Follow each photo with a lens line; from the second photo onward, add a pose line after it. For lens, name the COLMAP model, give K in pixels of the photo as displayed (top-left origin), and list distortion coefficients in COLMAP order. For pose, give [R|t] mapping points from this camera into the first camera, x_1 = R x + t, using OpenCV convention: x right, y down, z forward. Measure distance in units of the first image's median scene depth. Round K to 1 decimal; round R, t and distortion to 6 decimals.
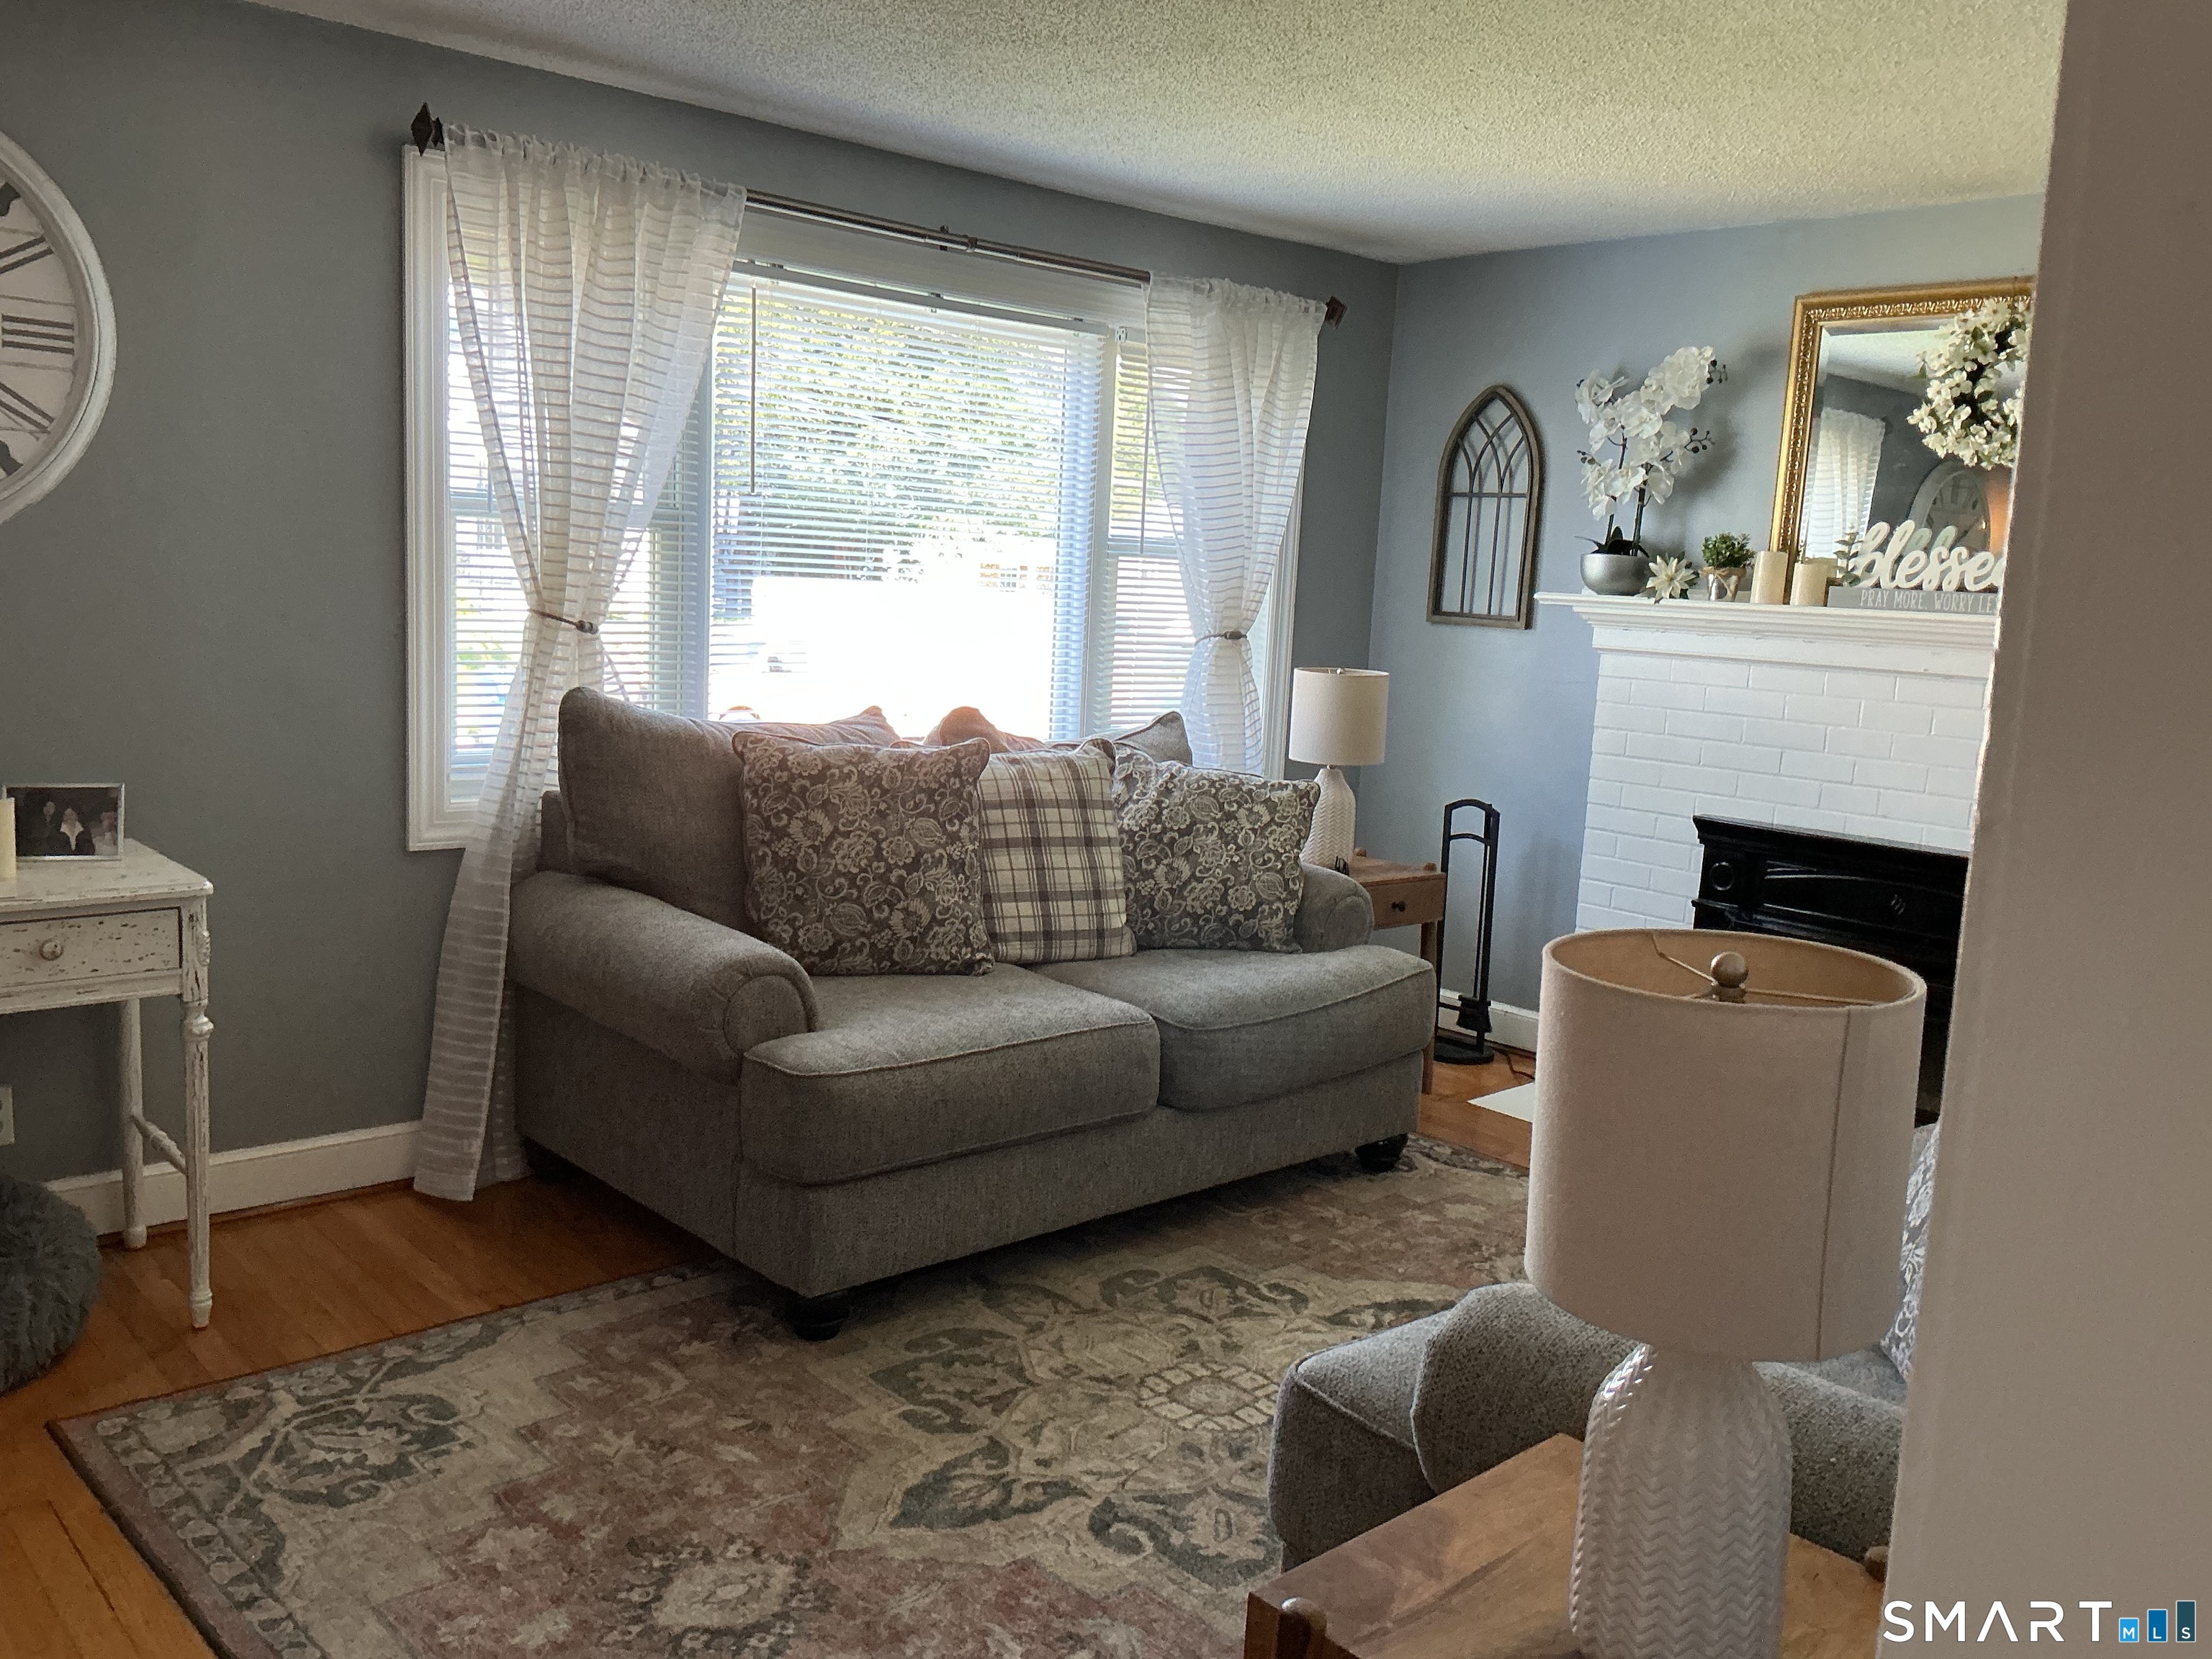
lens RADIAL K [[1815.9, 0, 1101.2], [0, 1815.9, 833.3], [0, 0, 1]] dist [0.134383, -0.304665]
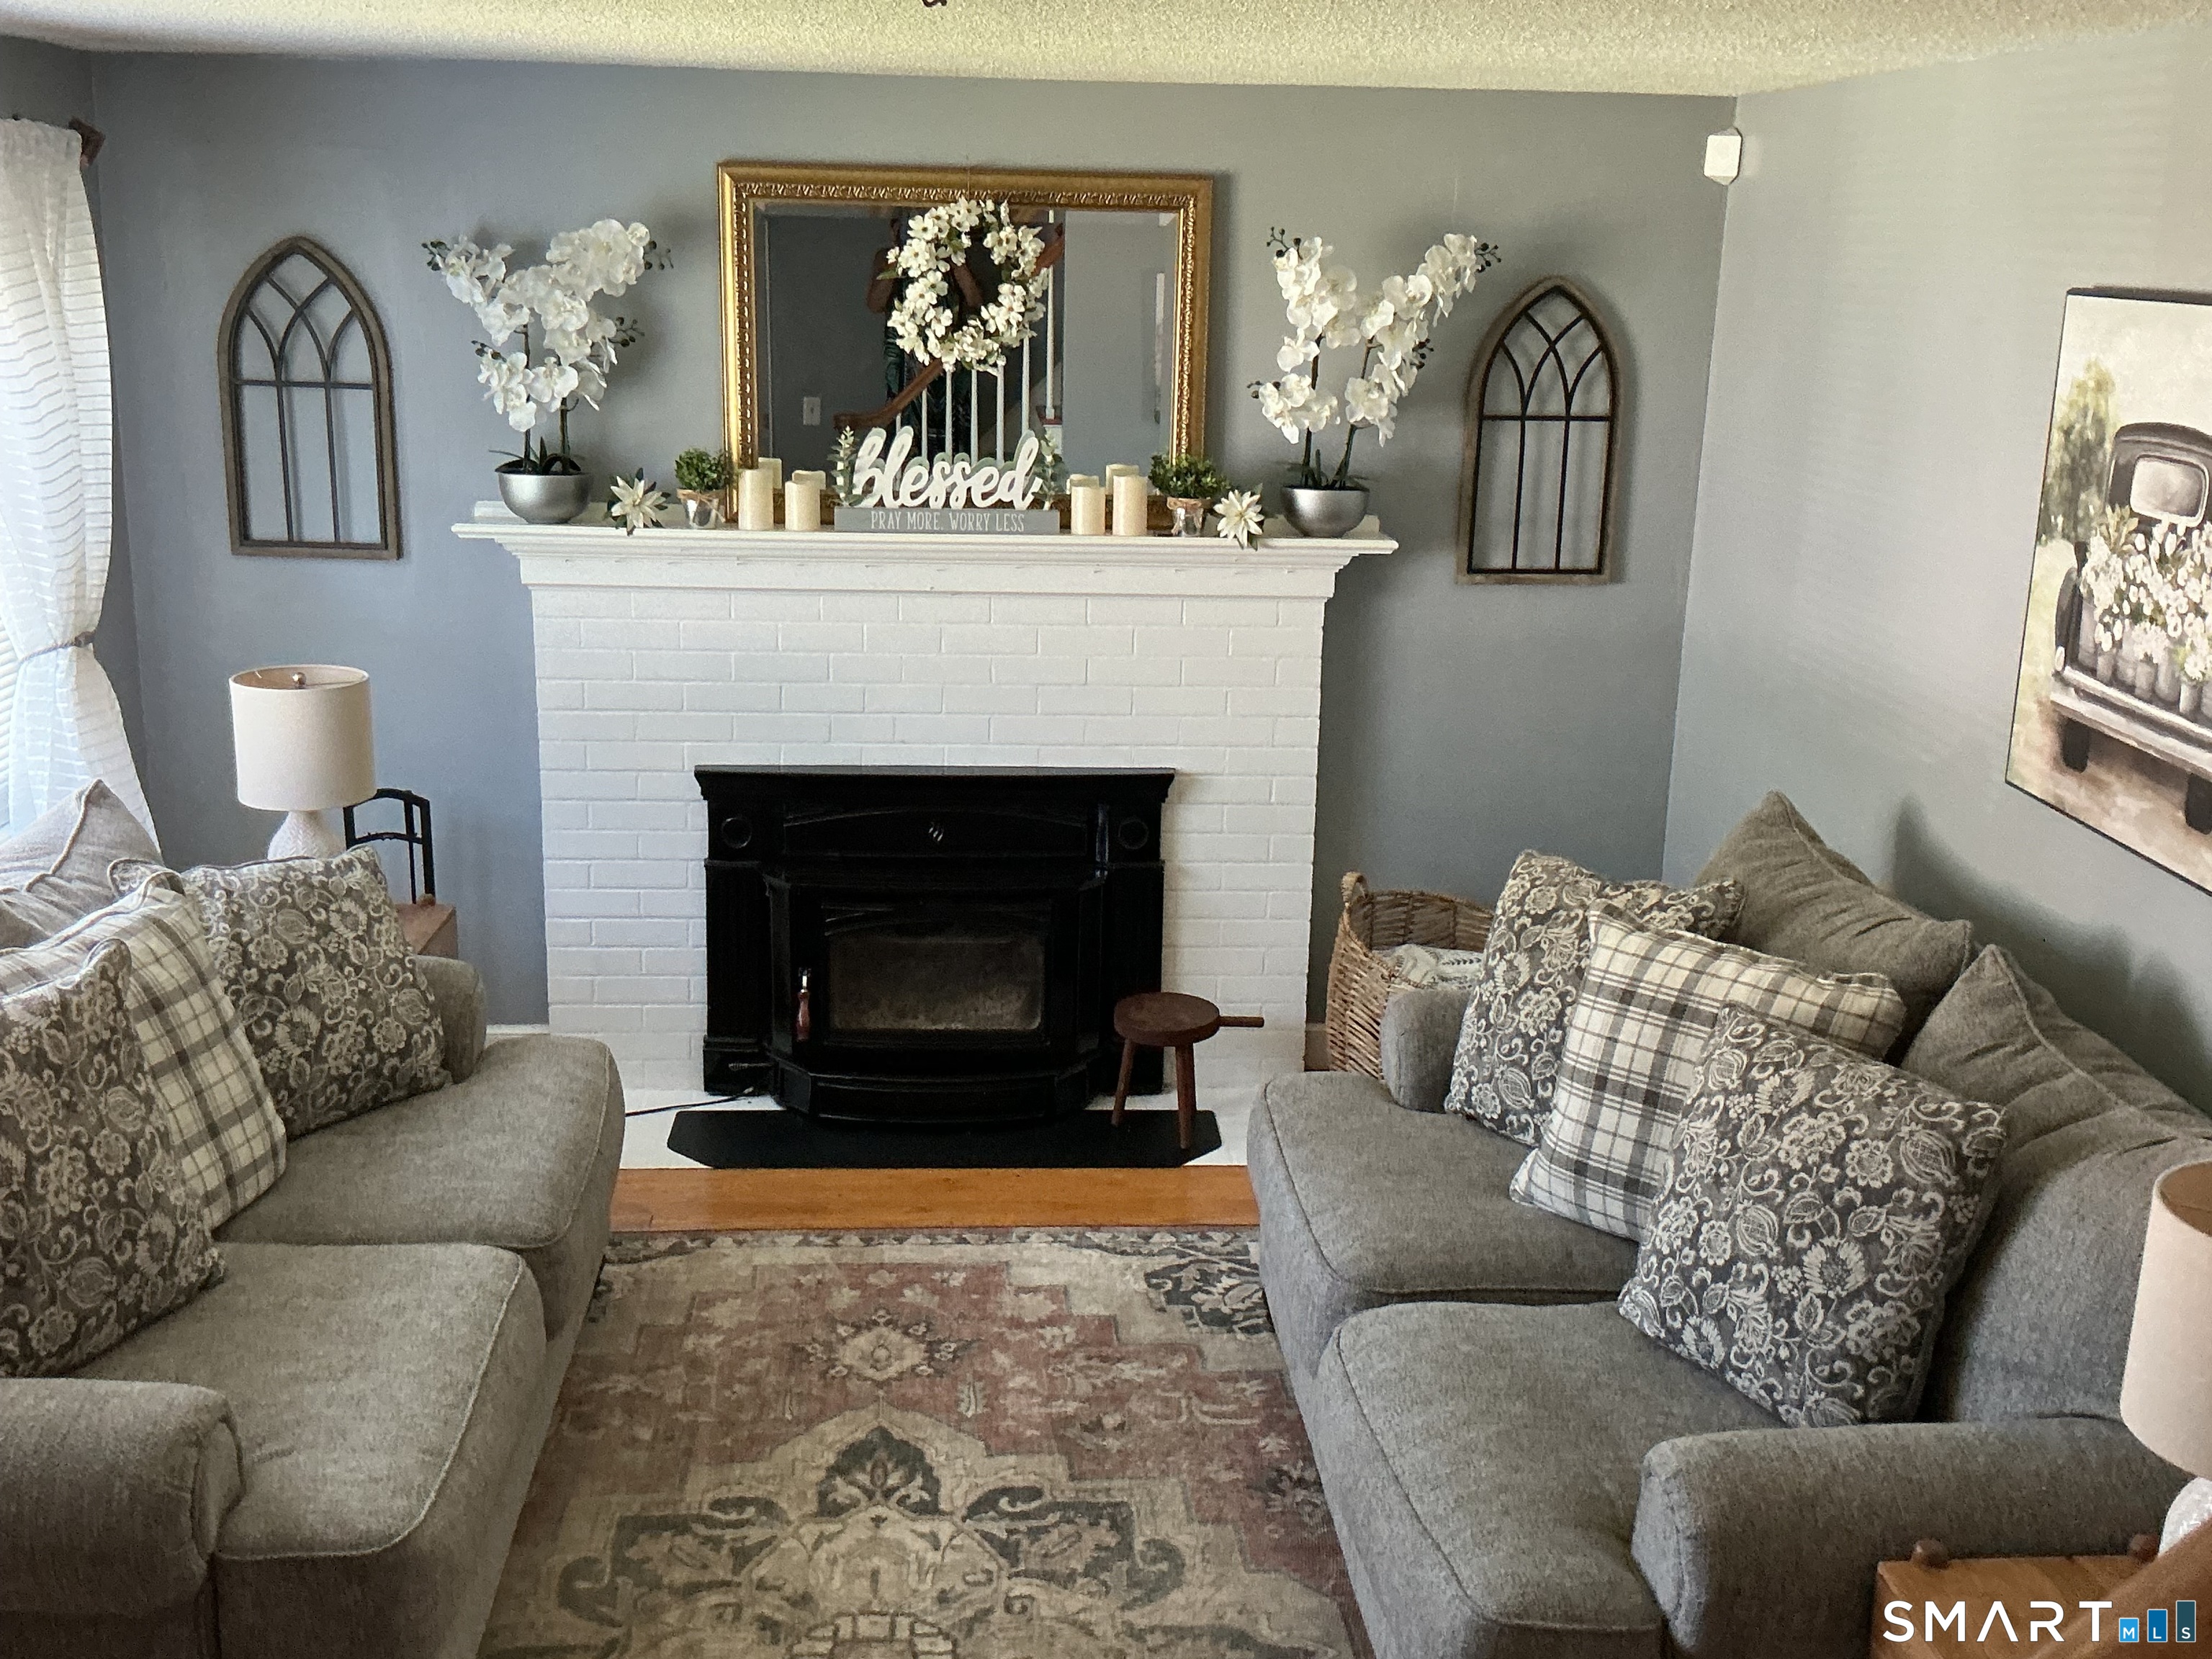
lens RADIAL K [[2281.2, 0, 1106.7], [0, 2281.2, 832.7], [0, 0, 1]] dist [0.152619, -0.352921]
pose [[0.618598, -0.231405, 0.750858, -0.418931], [0.122182, 0.972352, 0.199006, -0.191541], [-0.776149, -0.031364, 0.629769, 0.179799]]
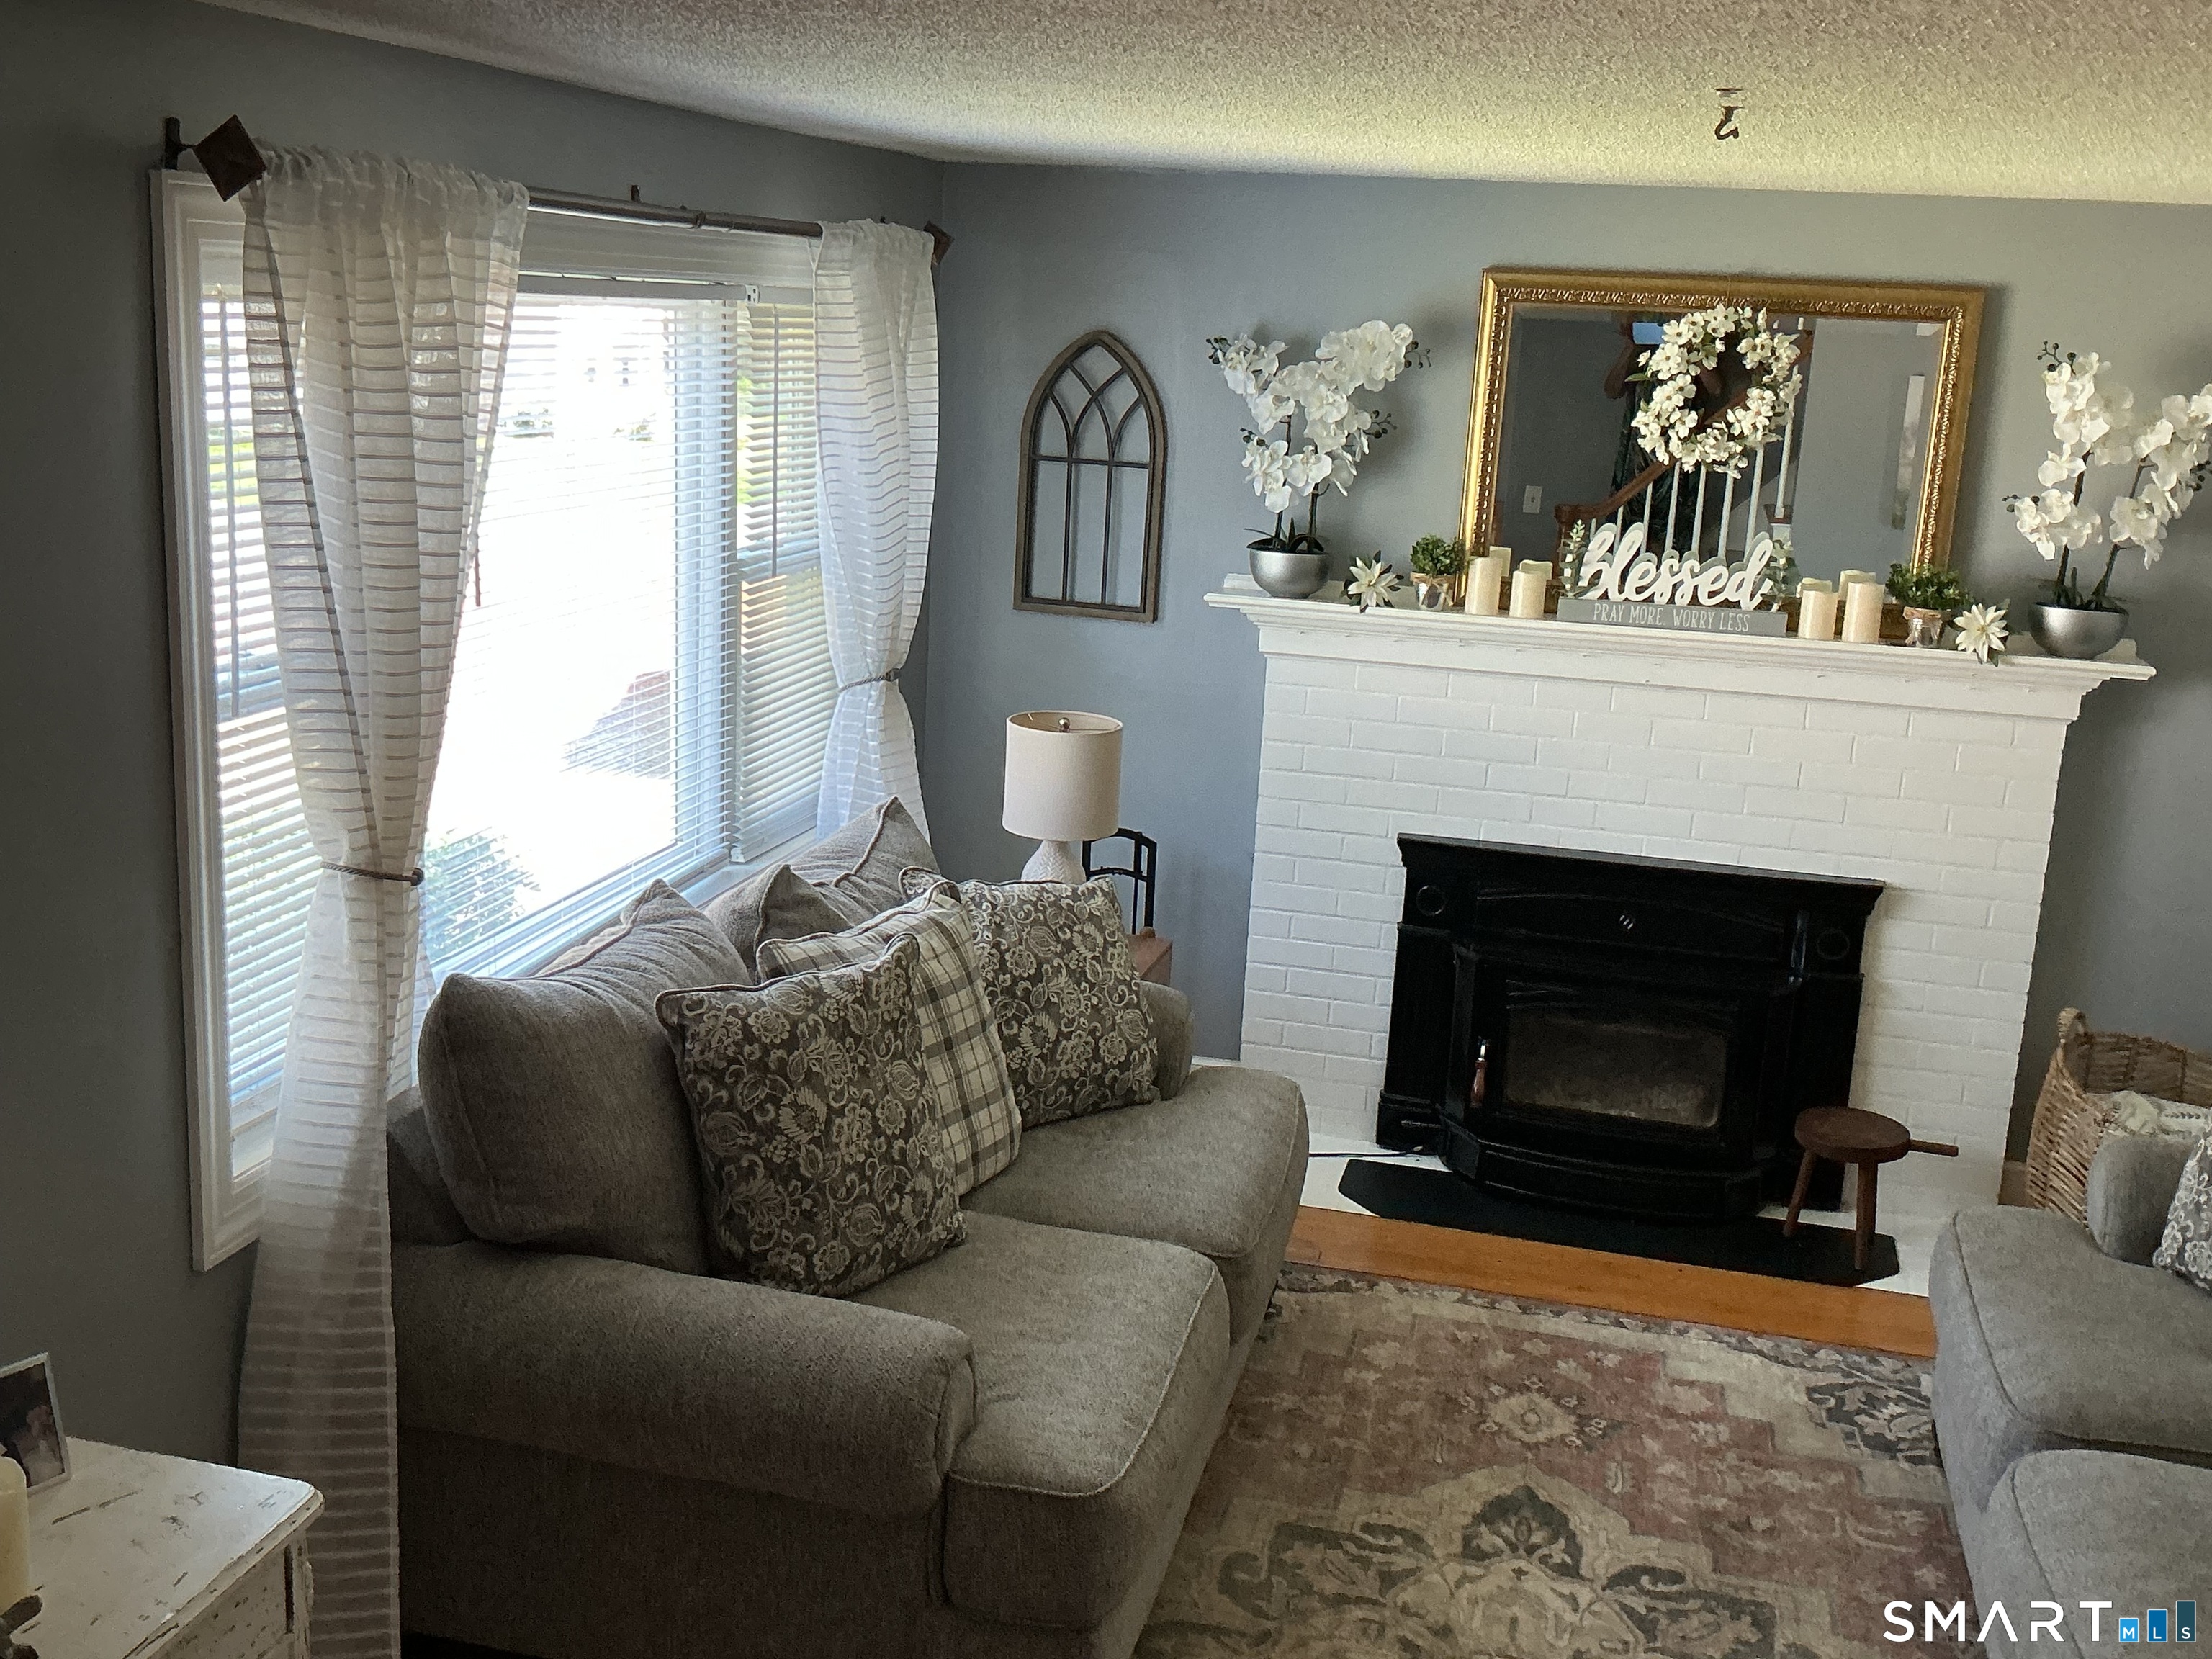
lens RADIAL K [[2281.2, 0, 1106.7], [0, 2281.2, 832.7], [0, 0, 1]] dist [0.152619, -0.352921]
pose [[0.826262, -0.136561, 0.546481, -0.465393], [0.072890, 0.987932, 0.136668, -0.197573], [-0.558549, -0.073091, 0.826245, 0.151711]]
